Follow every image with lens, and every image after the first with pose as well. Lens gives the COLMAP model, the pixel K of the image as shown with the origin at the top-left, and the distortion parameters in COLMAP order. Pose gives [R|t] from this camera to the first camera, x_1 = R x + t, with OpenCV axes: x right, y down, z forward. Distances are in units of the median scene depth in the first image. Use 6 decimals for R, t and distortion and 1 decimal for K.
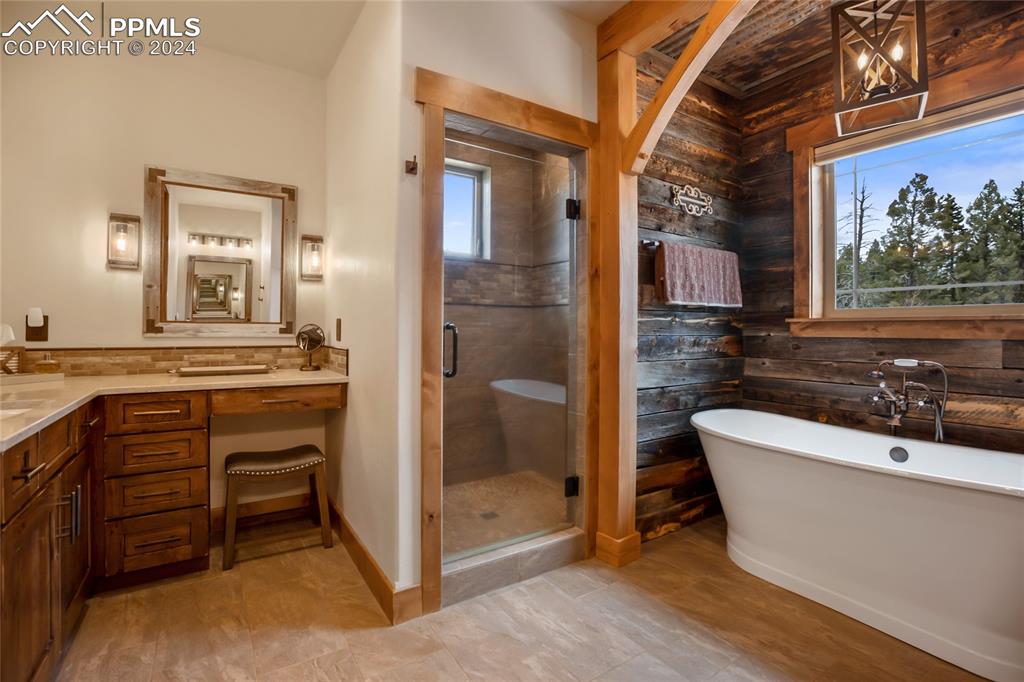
lens RADIAL K [[477.6, 0, 514.3], [0, 477.6, 330.6], [0, 0, 1]] dist [-0.056657, 0.019862]
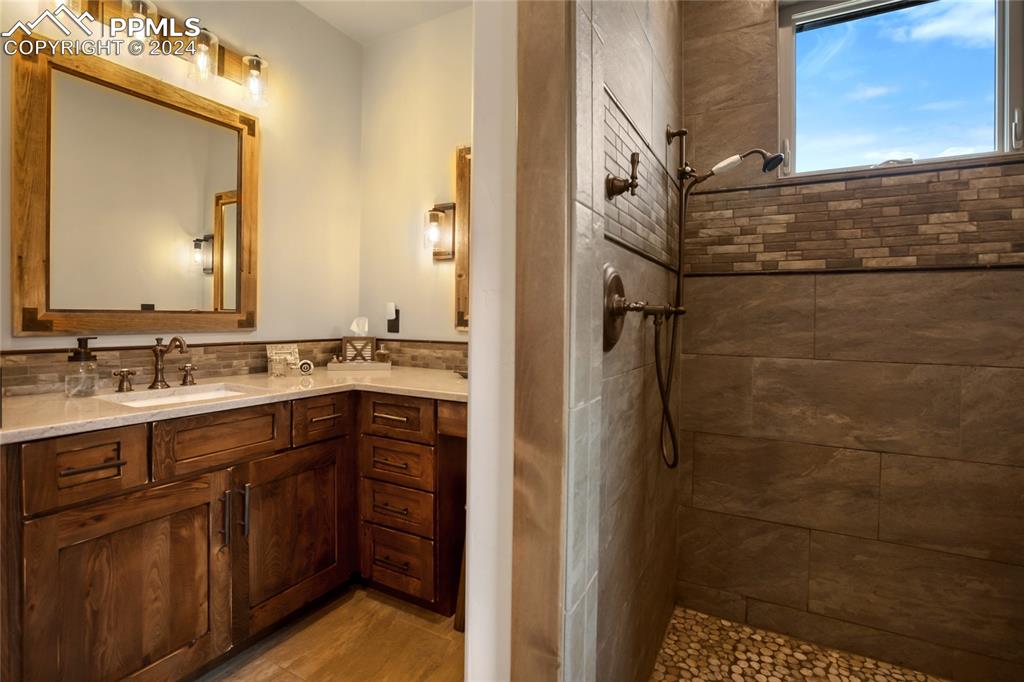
lens RADIAL K [[477.6, 0, 514.3], [0, 477.6, 330.6], [0, 0, 1]] dist [-0.056657, 0.019862]
pose [[0.477534, 0.018570, -0.878417, 0.102549], [-0.011428, 0.999823, 0.014924, -0.002109], [0.878539, 0.002912, 0.477662, 0.659475]]
